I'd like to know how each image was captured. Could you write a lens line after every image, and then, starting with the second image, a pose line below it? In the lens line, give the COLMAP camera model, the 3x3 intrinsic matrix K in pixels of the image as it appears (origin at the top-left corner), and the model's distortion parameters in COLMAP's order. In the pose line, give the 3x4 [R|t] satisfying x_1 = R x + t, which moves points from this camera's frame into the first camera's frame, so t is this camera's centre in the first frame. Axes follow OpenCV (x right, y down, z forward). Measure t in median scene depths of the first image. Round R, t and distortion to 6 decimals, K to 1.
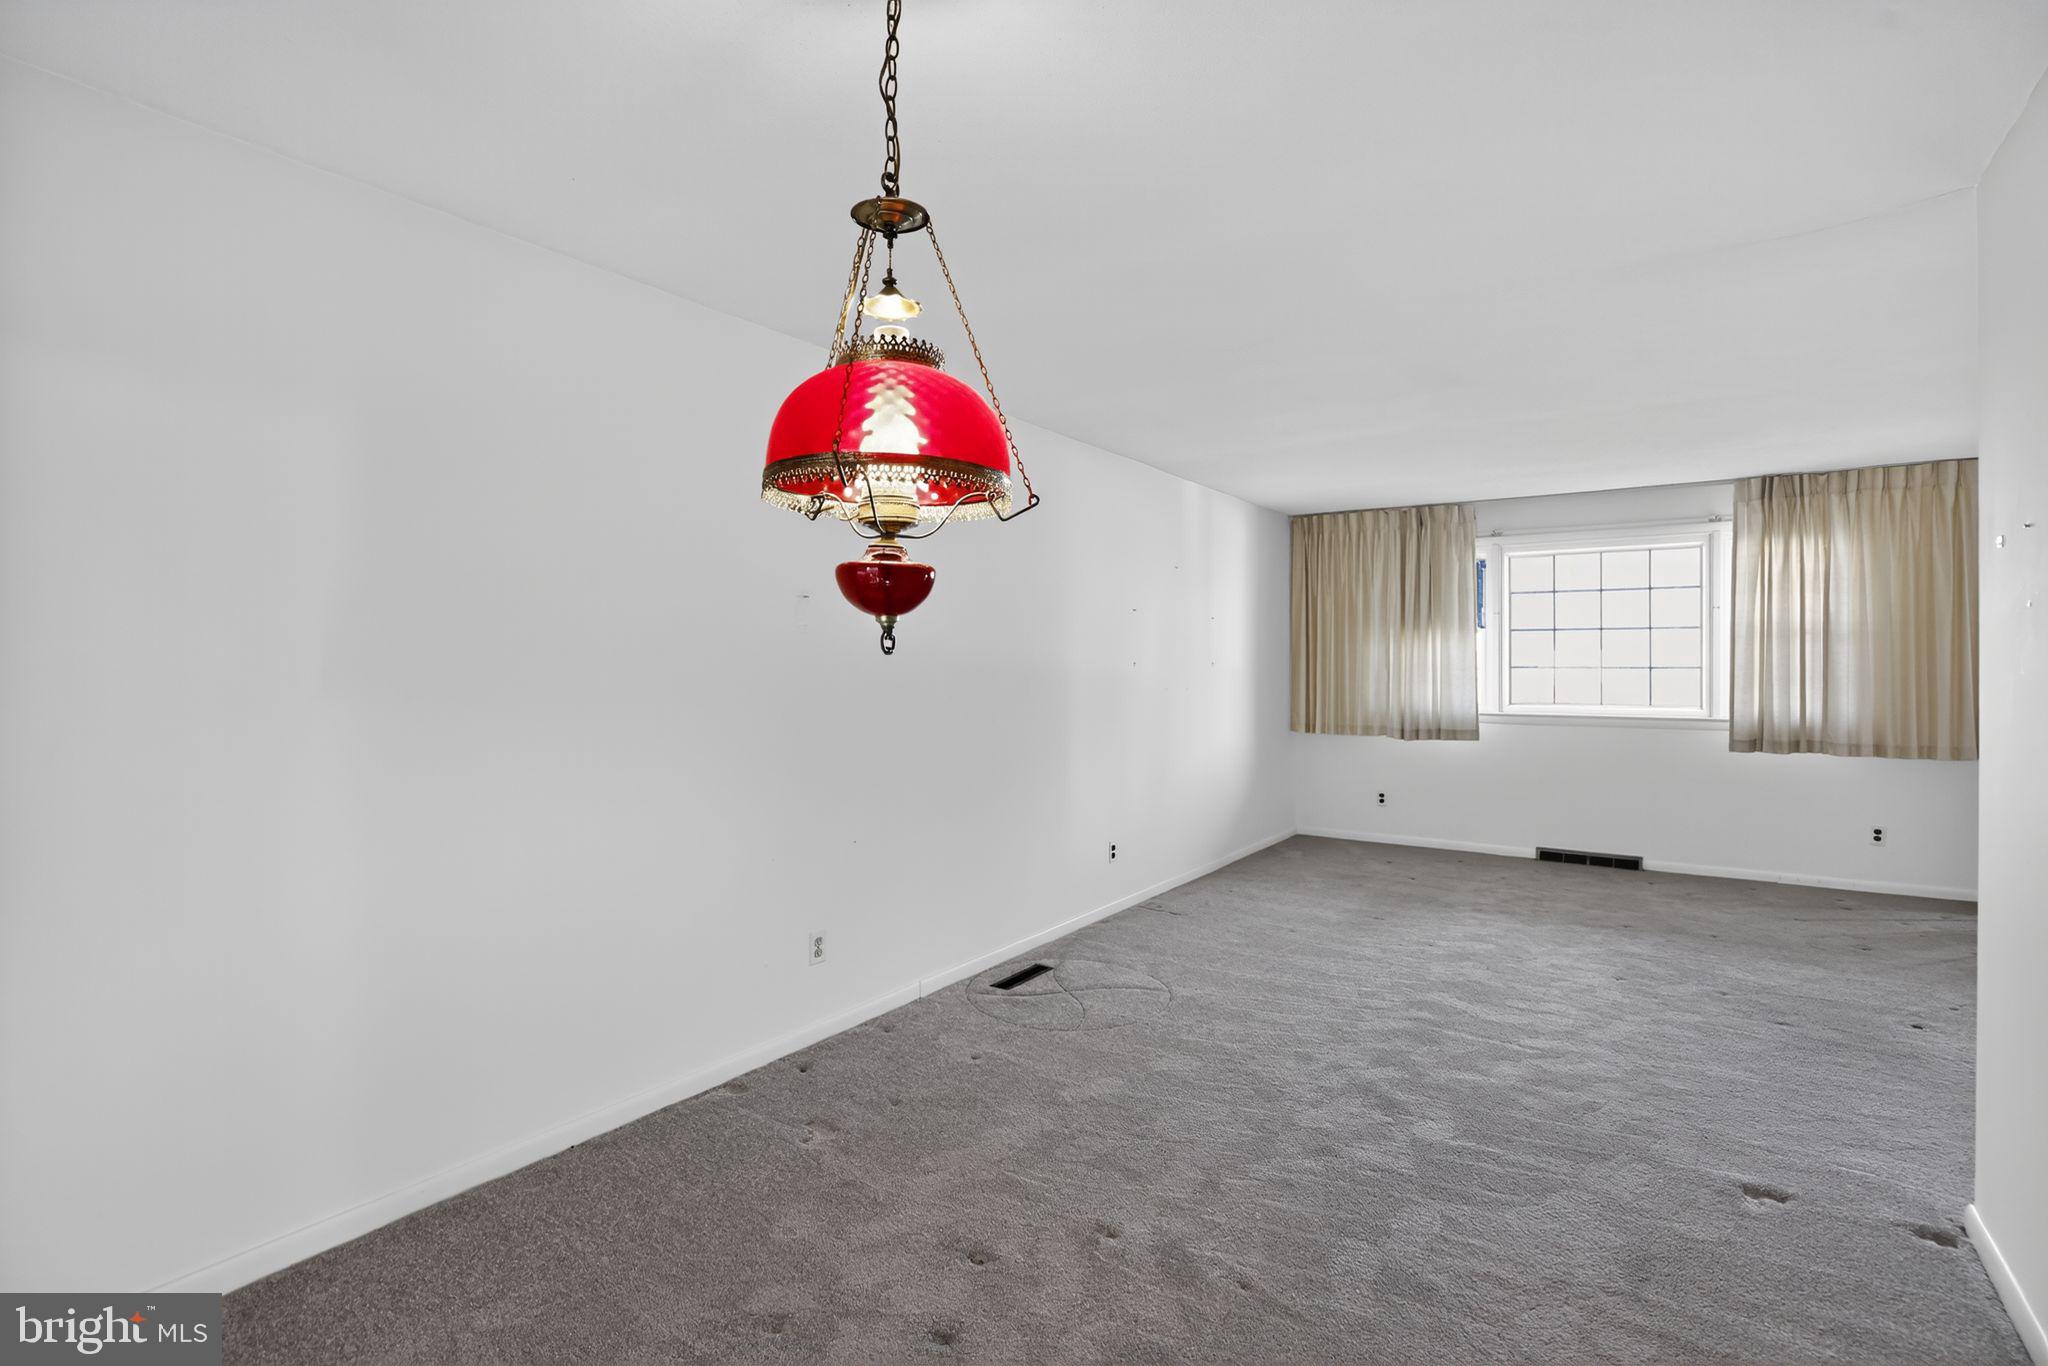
lens RADIAL K [[956.3, 0, 1025.6], [0, 956.3, 674.2], [0, 0, 1]] dist [-0.037186, 0.006936]
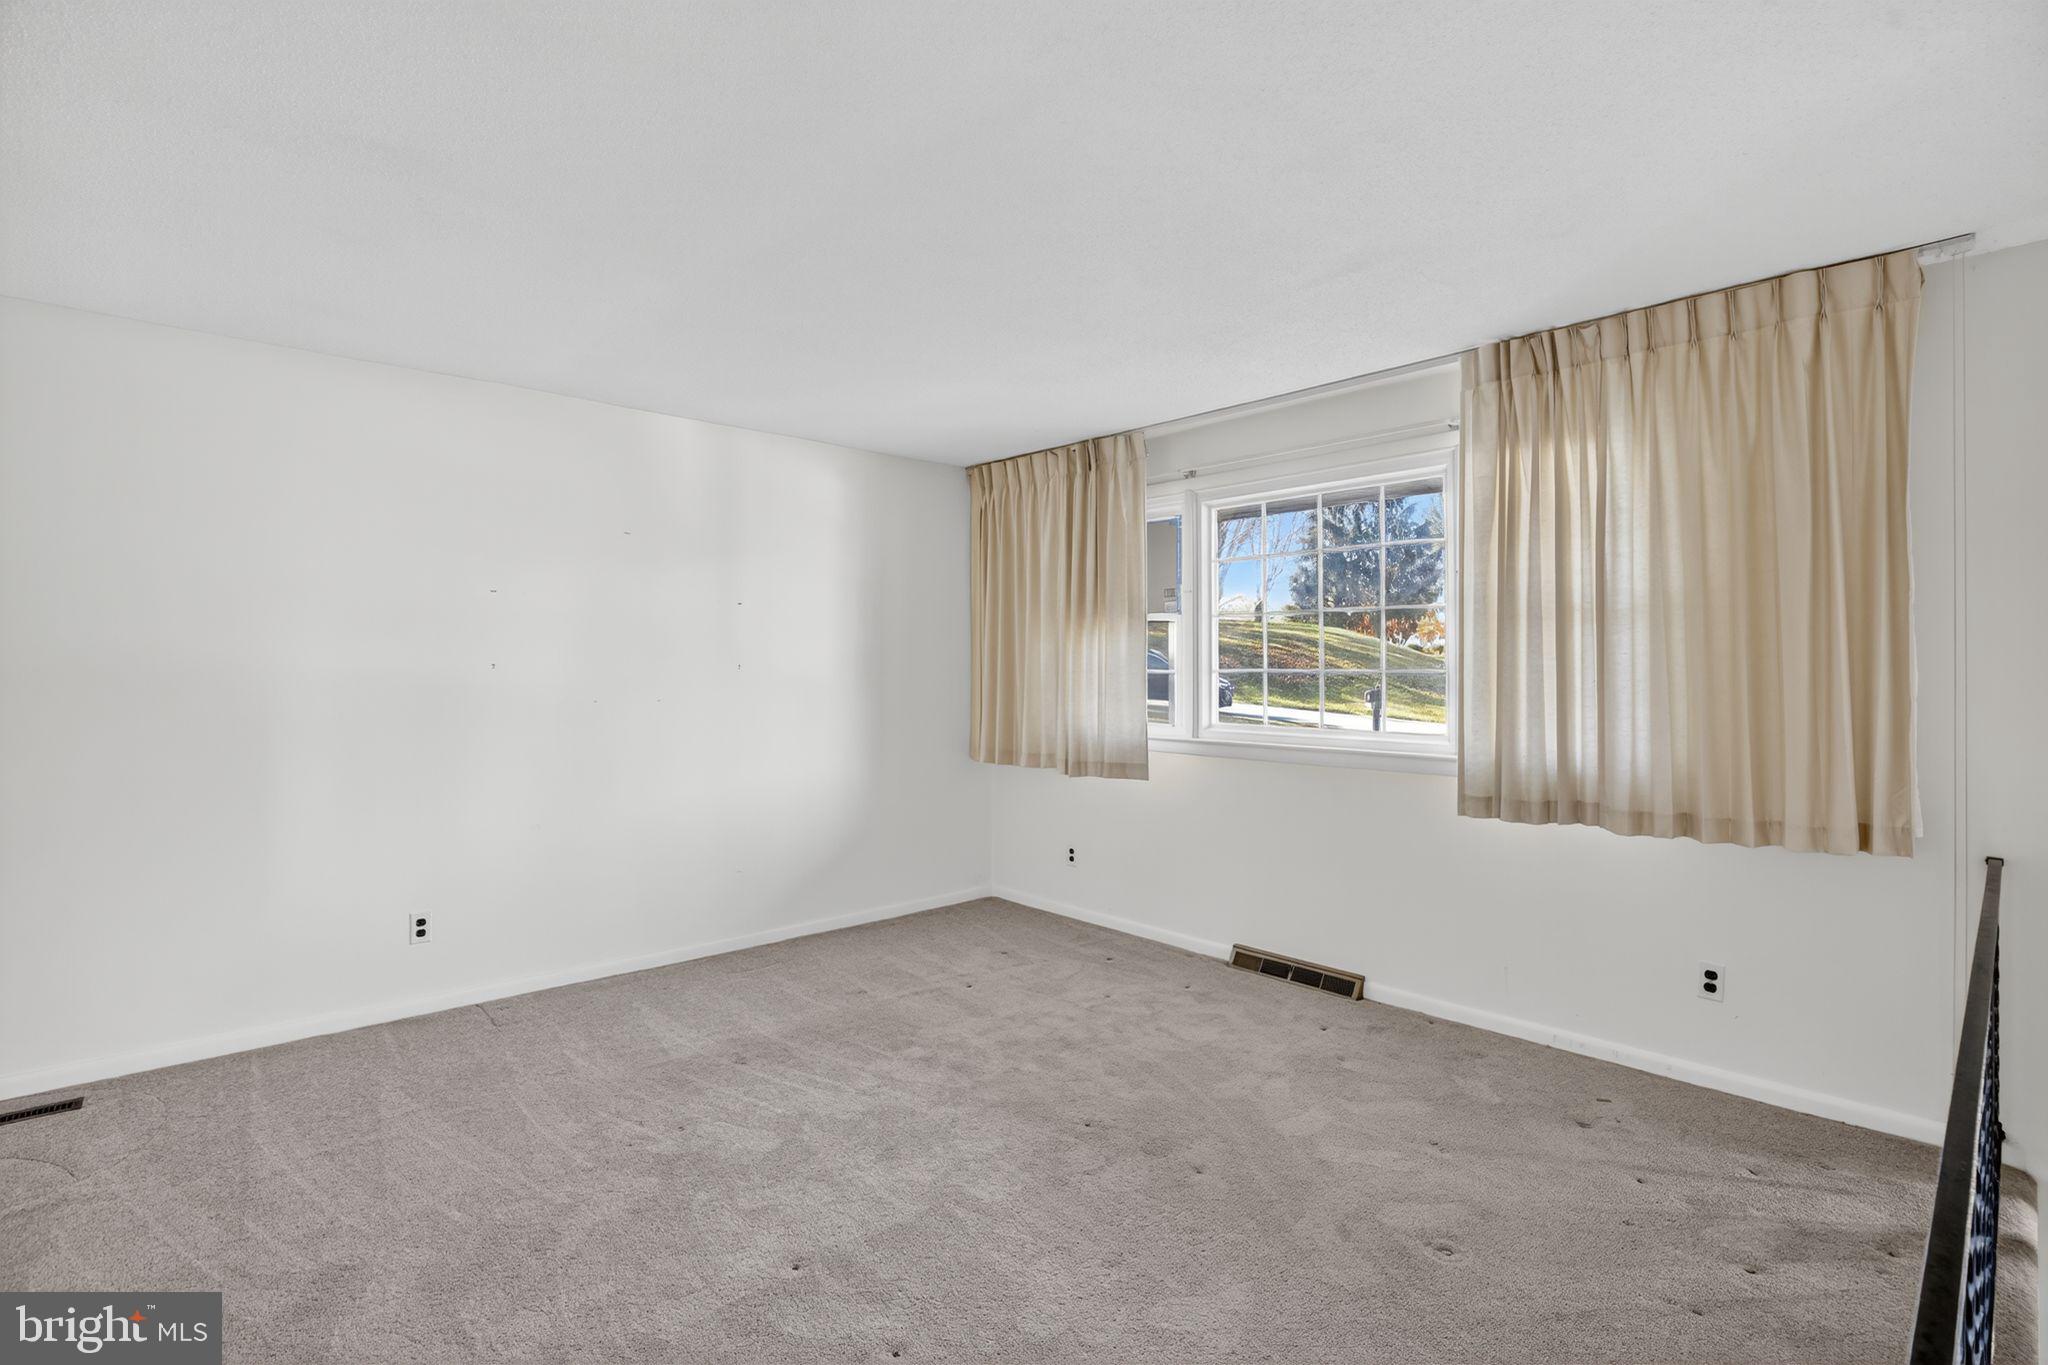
lens RADIAL K [[956.3, 0, 1021.5], [0, 956.3, 680.7], [0, 0, 1]] dist [-0.037186, 0.006936]
pose [[0.979233, 0.003604, -0.202705, 0.618490], [-0.003906, 0.999992, -0.001090, -0.000098], [0.202699, 0.001859, 0.979239, 0.369508]]
